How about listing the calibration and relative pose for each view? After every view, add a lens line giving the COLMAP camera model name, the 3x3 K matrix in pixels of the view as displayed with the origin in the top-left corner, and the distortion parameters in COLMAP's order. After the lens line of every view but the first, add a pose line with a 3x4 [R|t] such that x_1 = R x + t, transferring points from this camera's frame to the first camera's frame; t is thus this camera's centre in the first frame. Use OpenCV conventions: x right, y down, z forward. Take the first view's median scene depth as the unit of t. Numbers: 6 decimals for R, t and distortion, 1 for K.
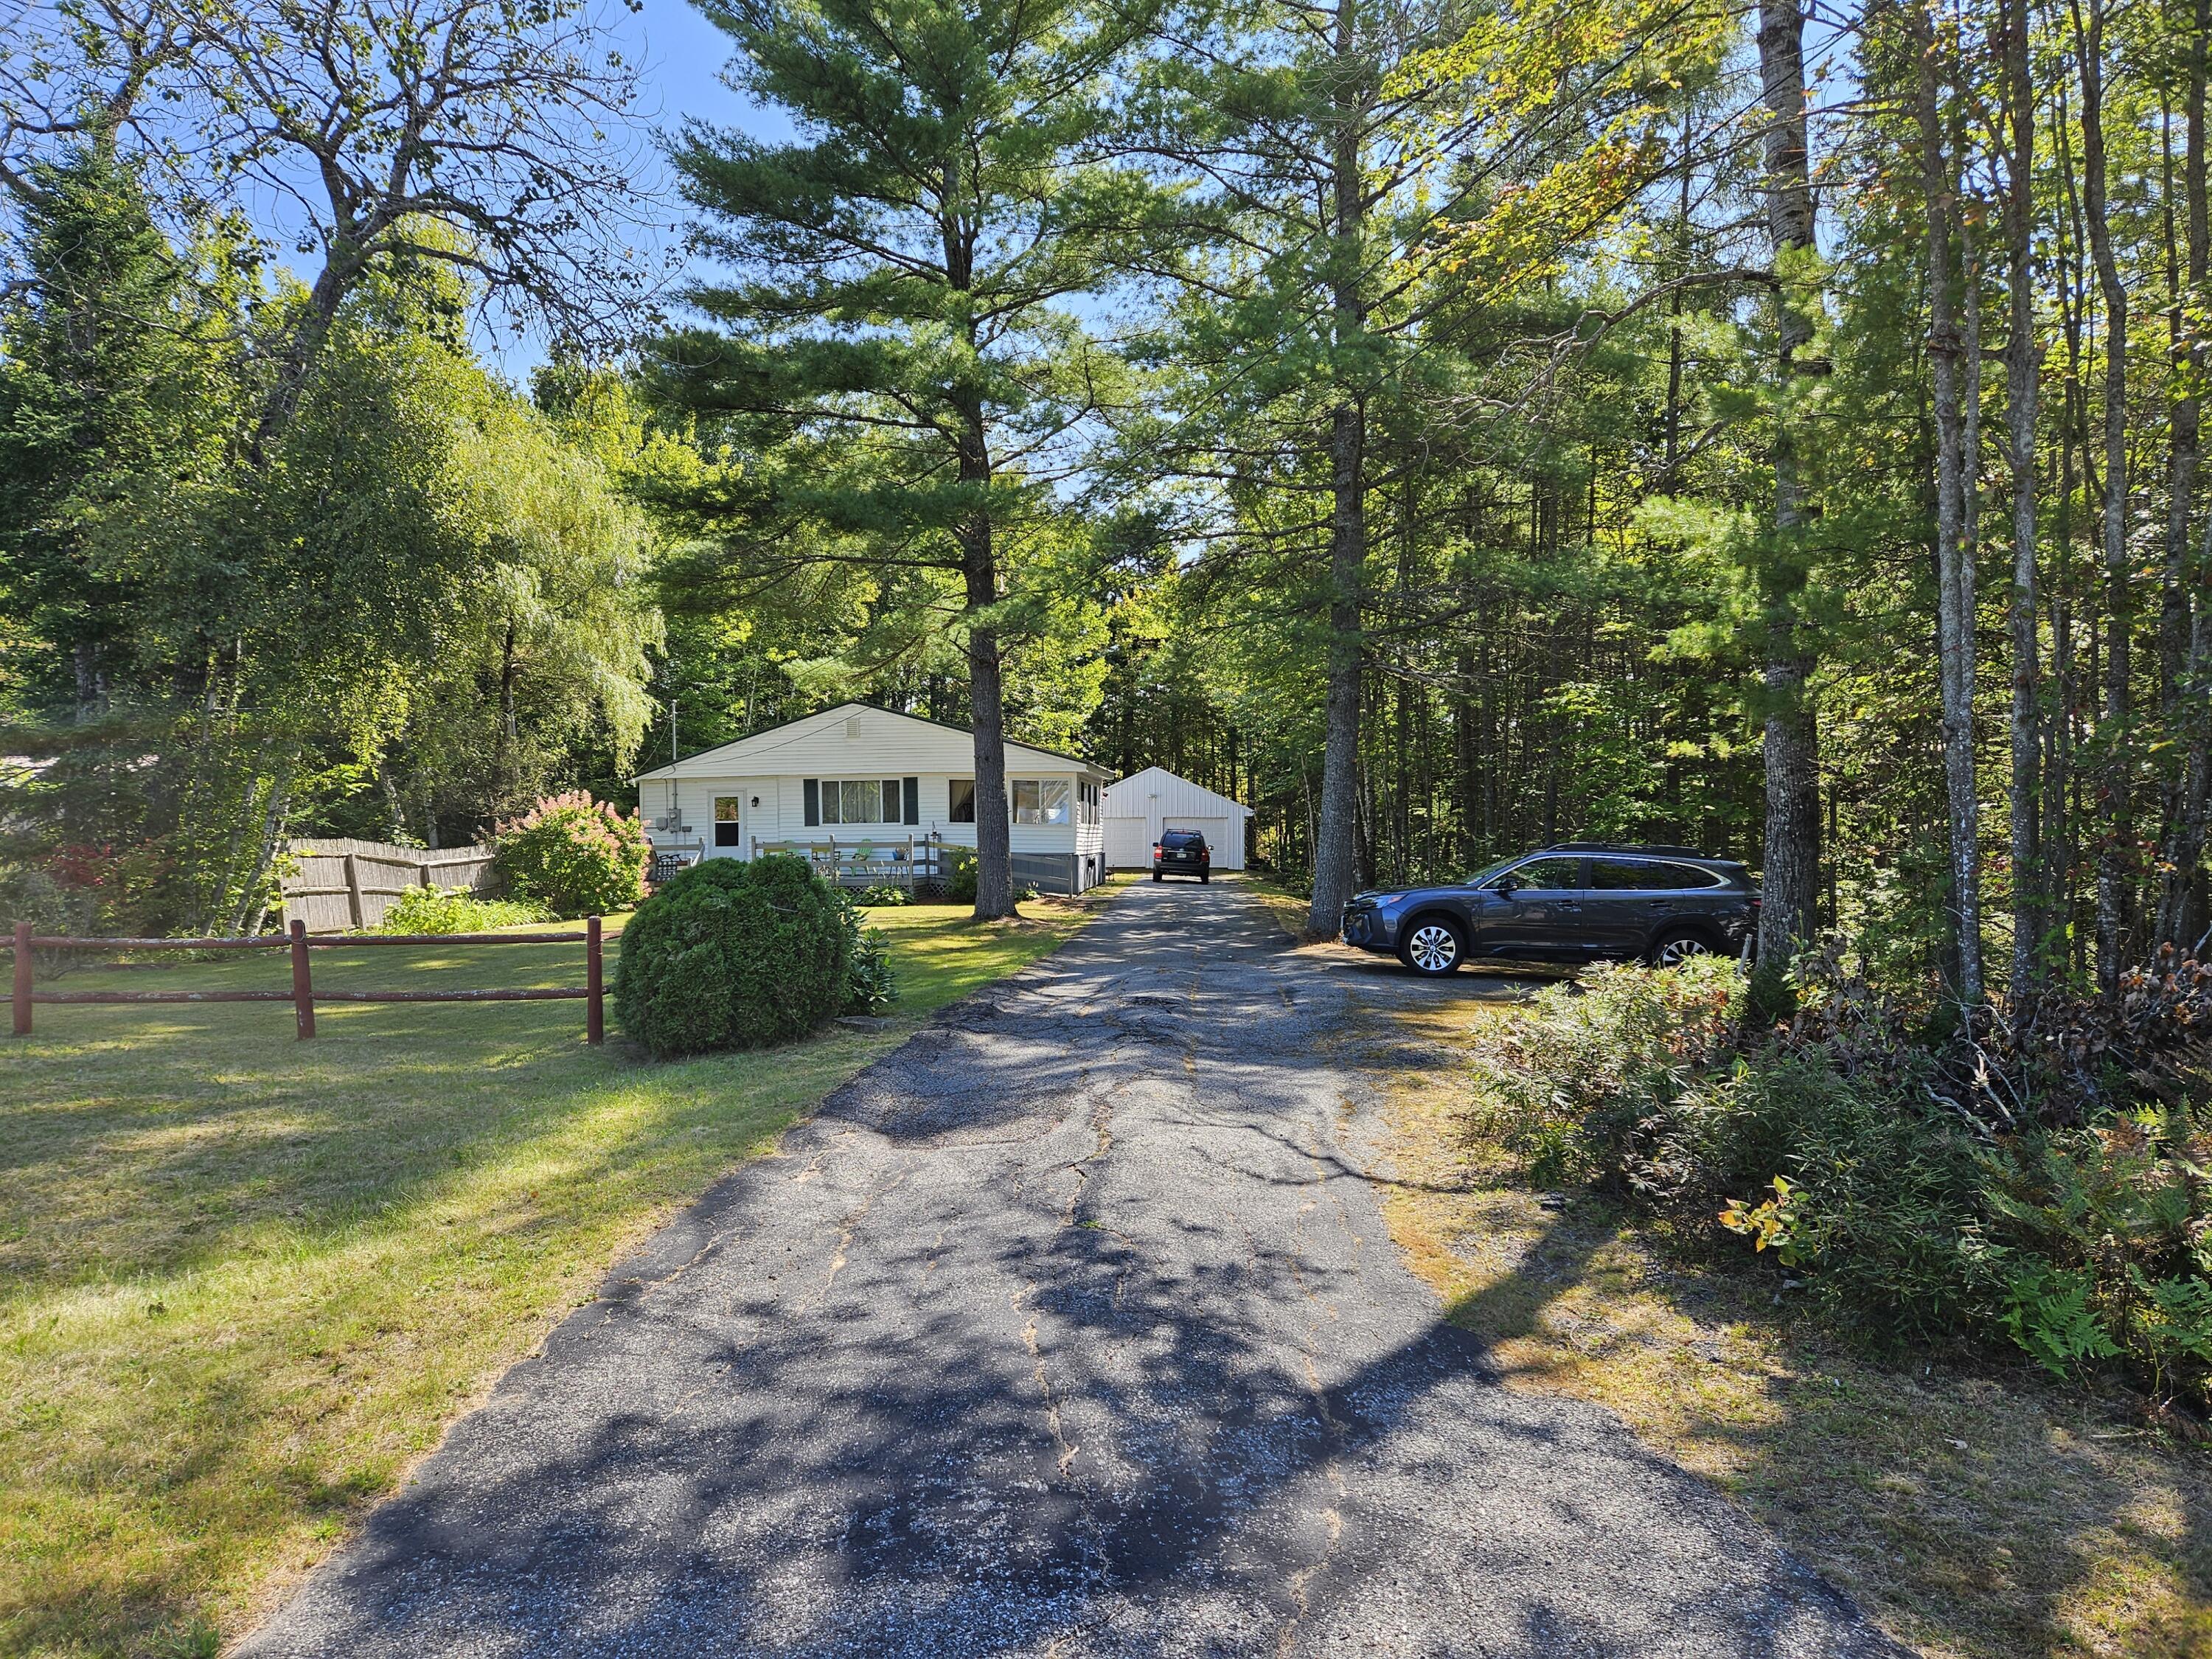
lens RADIAL K [[1471.4, 0, 1111.2], [0, 1471.4, 830.3], [0, 0, 1]] dist [0.050320, -0.015161]
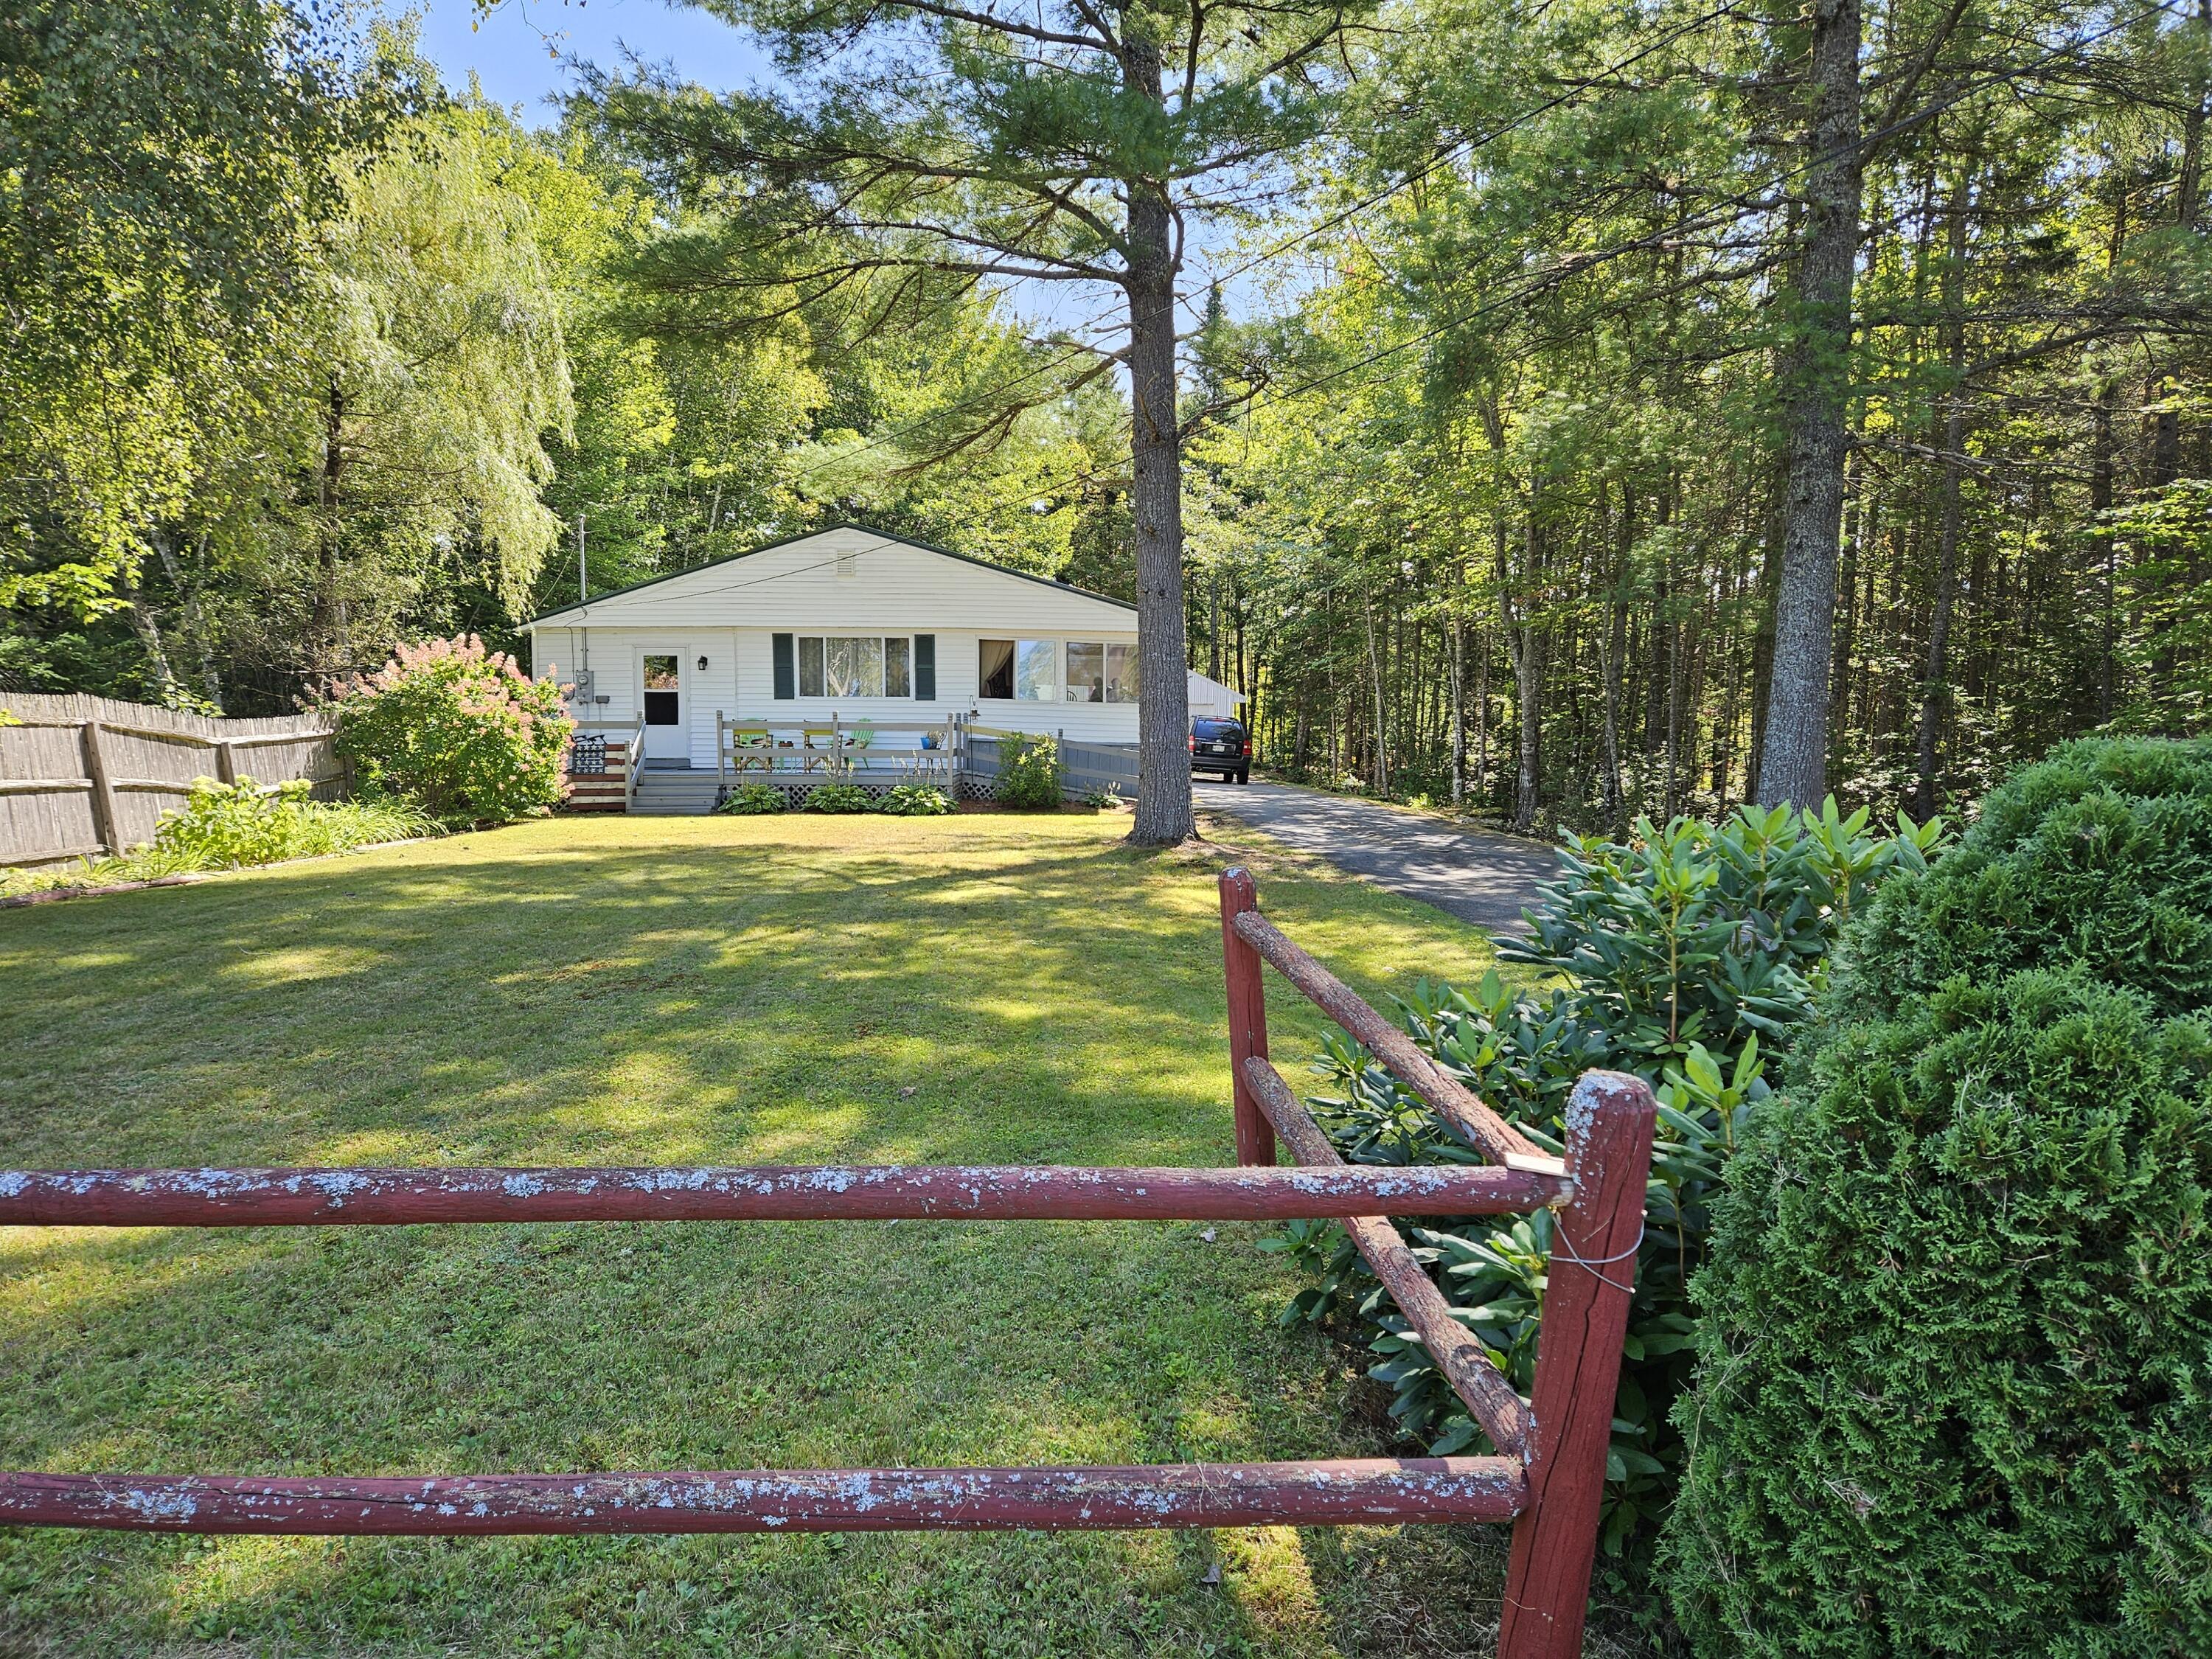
lens RADIAL K [[1471.4, 0, 1100.2], [0, 1471.4, 833.8], [0, 0, 1]] dist [0.050320, -0.015161]
pose [[0.993052, 0.009861, 0.117260, -0.146728], [-0.018710, 0.997038, 0.074606, 0.006555], [-0.116177, -0.076282, 0.990295, 0.290096]]
